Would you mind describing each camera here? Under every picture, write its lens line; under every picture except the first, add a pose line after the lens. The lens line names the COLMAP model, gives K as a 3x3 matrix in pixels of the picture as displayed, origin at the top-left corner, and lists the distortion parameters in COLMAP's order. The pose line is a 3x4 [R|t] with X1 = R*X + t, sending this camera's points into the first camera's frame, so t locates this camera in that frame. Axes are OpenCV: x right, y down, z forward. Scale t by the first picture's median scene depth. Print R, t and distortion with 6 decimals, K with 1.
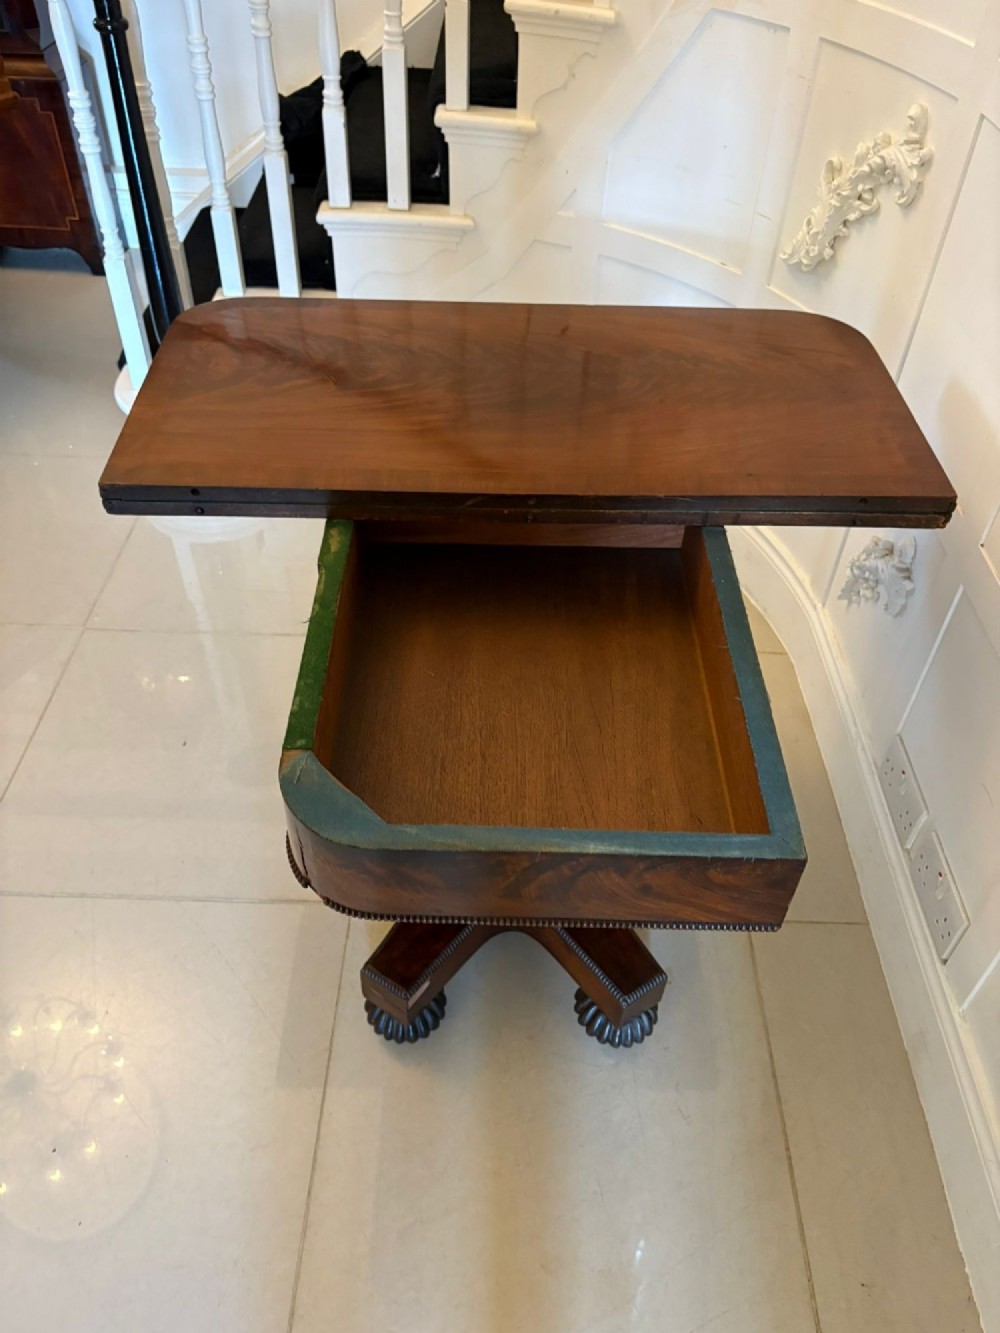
lens RADIAL K [[990.3, 0, 502.3], [0, 990.3, 689.3], [0, 0, 1]] dist [0.069330, -0.068398]
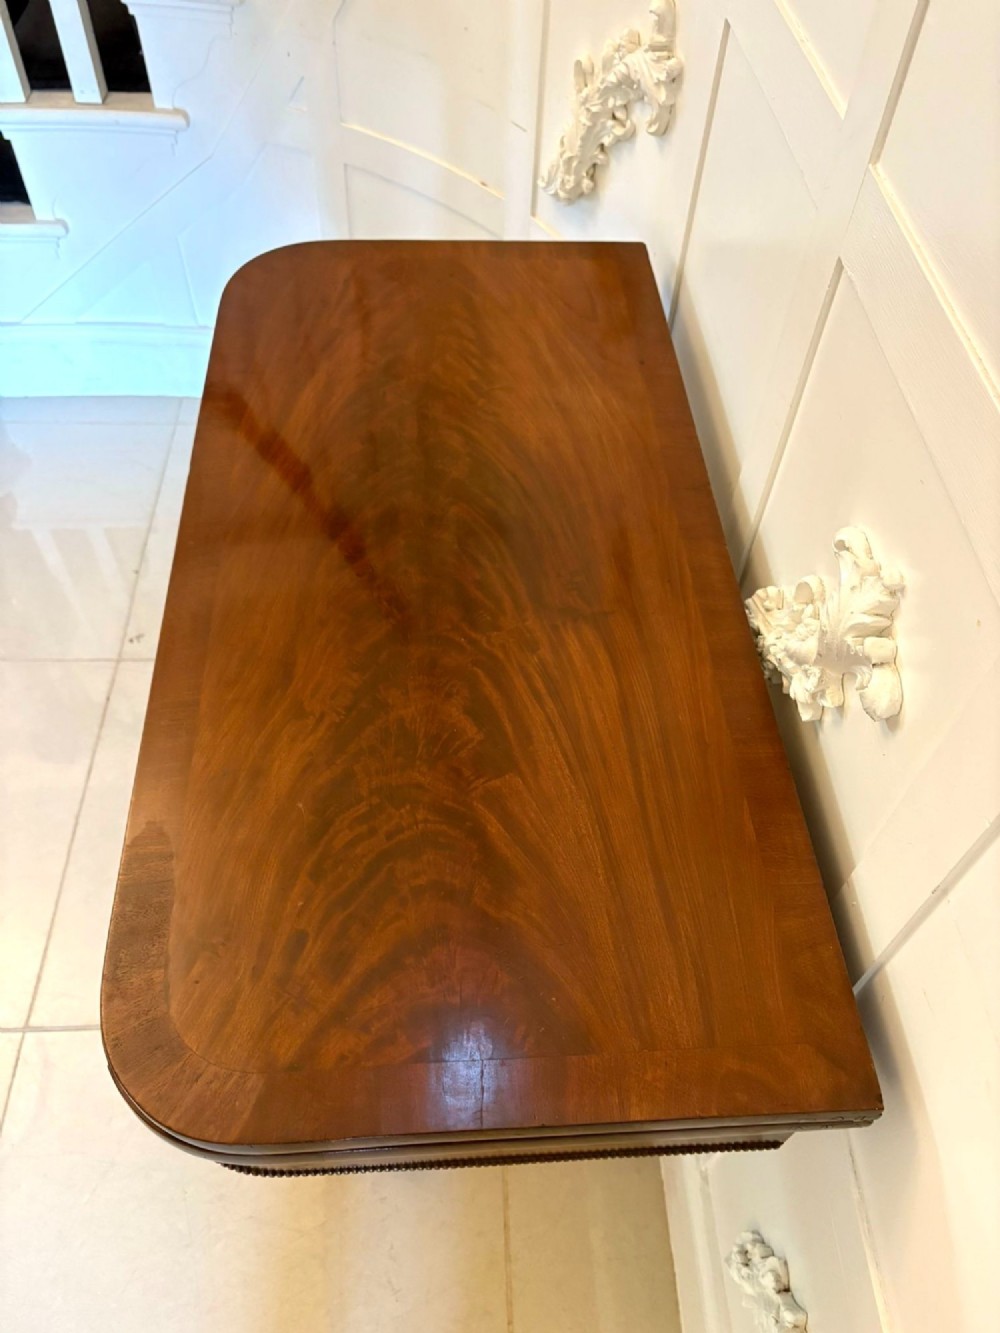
lens RADIAL K [[990.3, 0, 502.3], [0, 990.3, 689.3], [0, 0, 1]] dist [0.069330, -0.068398]
pose [[0.997978, -0.041729, 0.047943, 0.218974], [0.034413, 0.988920, 0.144402, -0.173107], [-0.053438, -0.142461, 0.988357, 0.190478]]
